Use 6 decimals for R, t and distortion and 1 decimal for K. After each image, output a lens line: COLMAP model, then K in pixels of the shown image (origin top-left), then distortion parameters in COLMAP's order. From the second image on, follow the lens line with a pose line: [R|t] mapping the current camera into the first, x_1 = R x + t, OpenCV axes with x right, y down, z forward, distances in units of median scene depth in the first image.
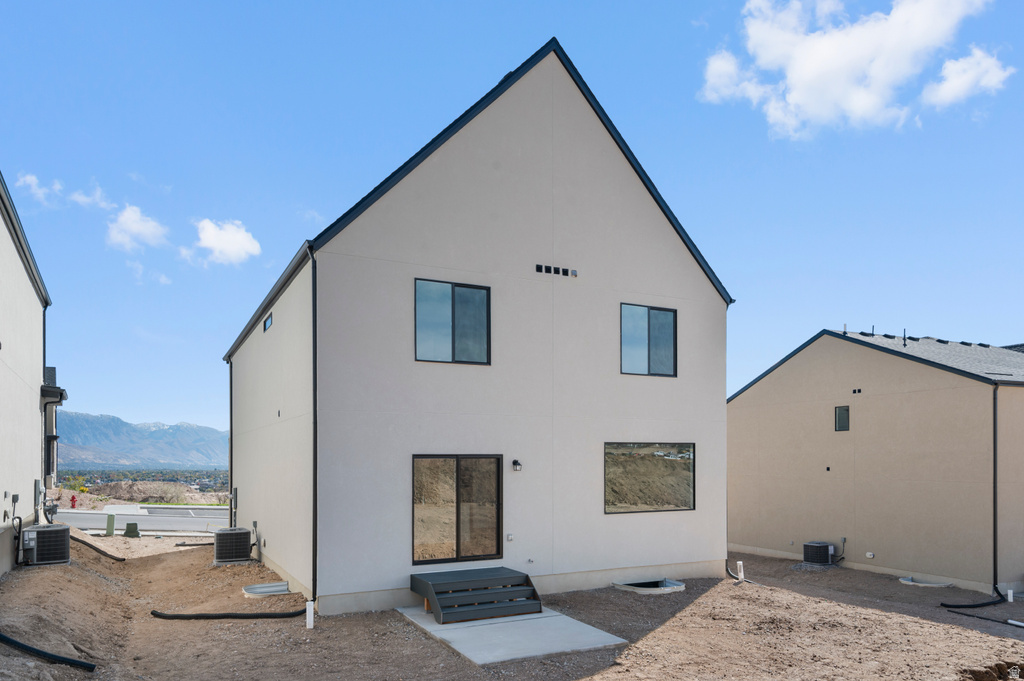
lens RADIAL K [[708.3, 0, 512.0], [0, 708.3, 340.5], [0, 0, 1]] dist [0.028138, -0.000284]
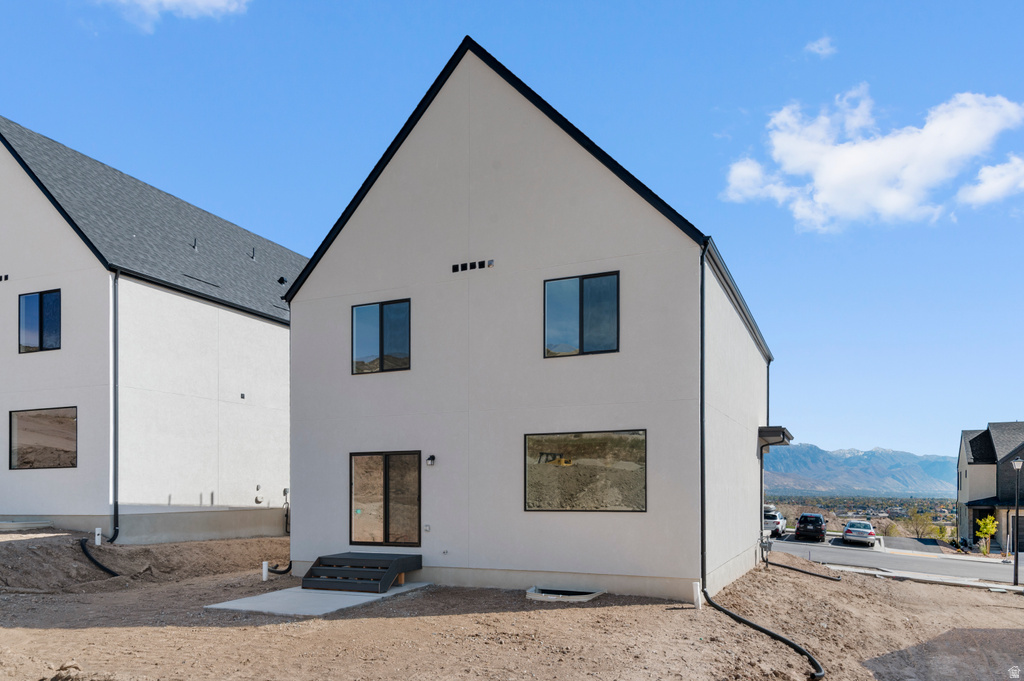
lens RADIAL K [[723.2, 0, 509.0], [0, 723.2, 358.5], [0, 0, 1]] dist [0.028435, 0.000920]
pose [[0.610004, -0.140173, -0.779901, 0.886526], [0.132544, 0.988412, -0.073980, 0.114775], [0.781234, -0.058243, 0.621515, 0.407113]]
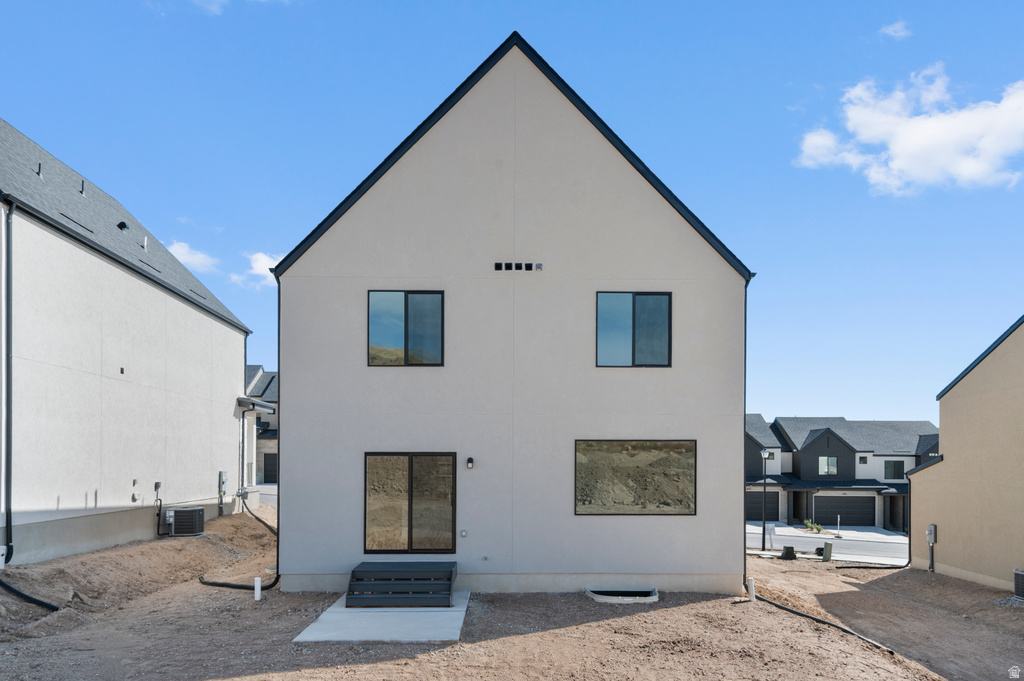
lens RADIAL K [[727.1, 0, 514.3], [0, 727.1, 334.3], [0, 0, 1]] dist [0.030851, 0.000311]
pose [[0.891455, -0.071519, -0.447429, 0.514718], [0.069623, 0.997358, -0.020706, 0.016805], [0.447728, -0.012693, 0.894080, 0.090390]]
